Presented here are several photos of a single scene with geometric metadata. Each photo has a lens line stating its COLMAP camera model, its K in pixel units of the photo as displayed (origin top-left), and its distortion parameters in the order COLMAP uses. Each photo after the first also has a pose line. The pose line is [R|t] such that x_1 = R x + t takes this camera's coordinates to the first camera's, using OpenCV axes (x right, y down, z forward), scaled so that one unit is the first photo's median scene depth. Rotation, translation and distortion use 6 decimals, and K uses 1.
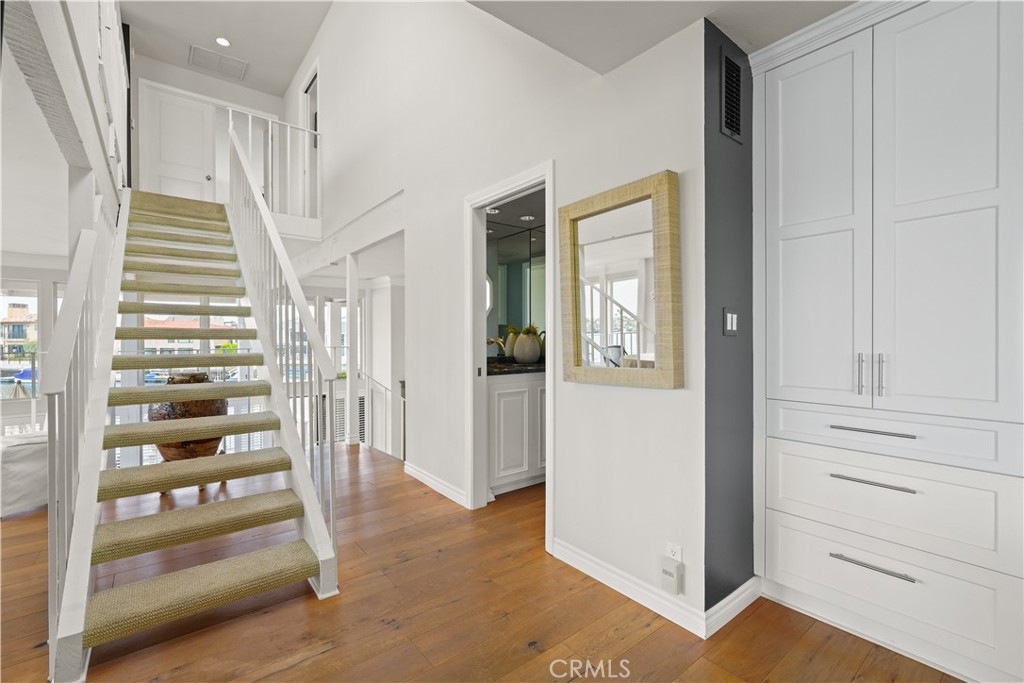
lens RADIAL K [[449.0, 0, 520.8], [0, 449.0, 342.2], [0, 0, 1]] dist [-0.010032, 0.000833]
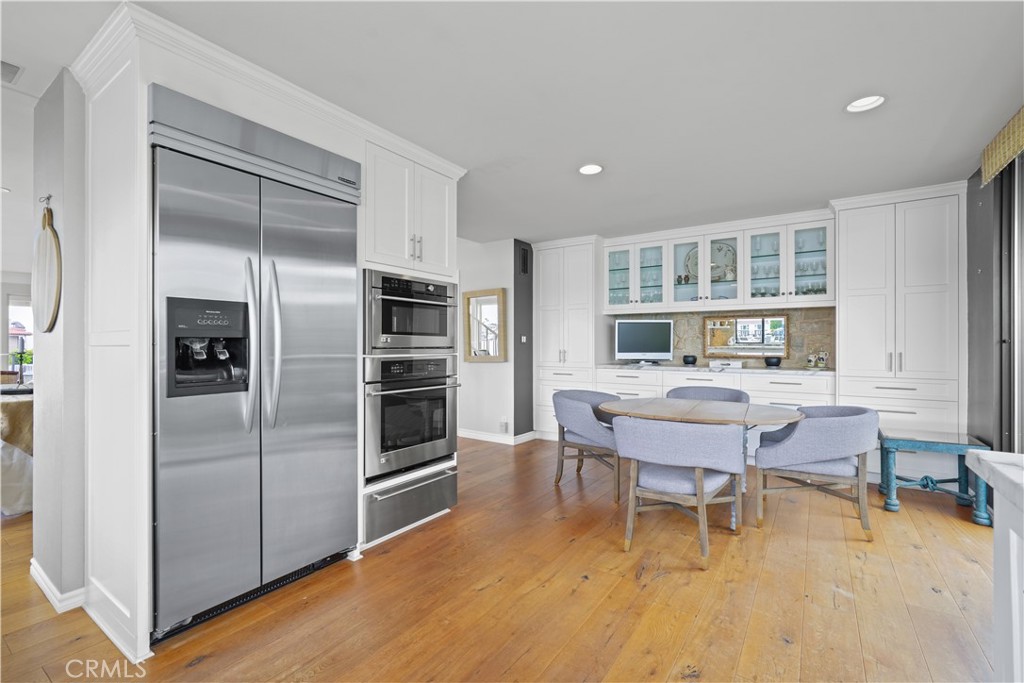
lens RADIAL K [[449.0, 0, 515.4], [0, 449.0, 343.7], [0, 0, 1]] dist [-0.010032, 0.000833]
pose [[0.960076, 0.005143, 0.279693, -0.379489], [-0.002637, 0.999953, -0.009336, 0.010652], [-0.279728, 0.008226, 0.960044, -1.708882]]
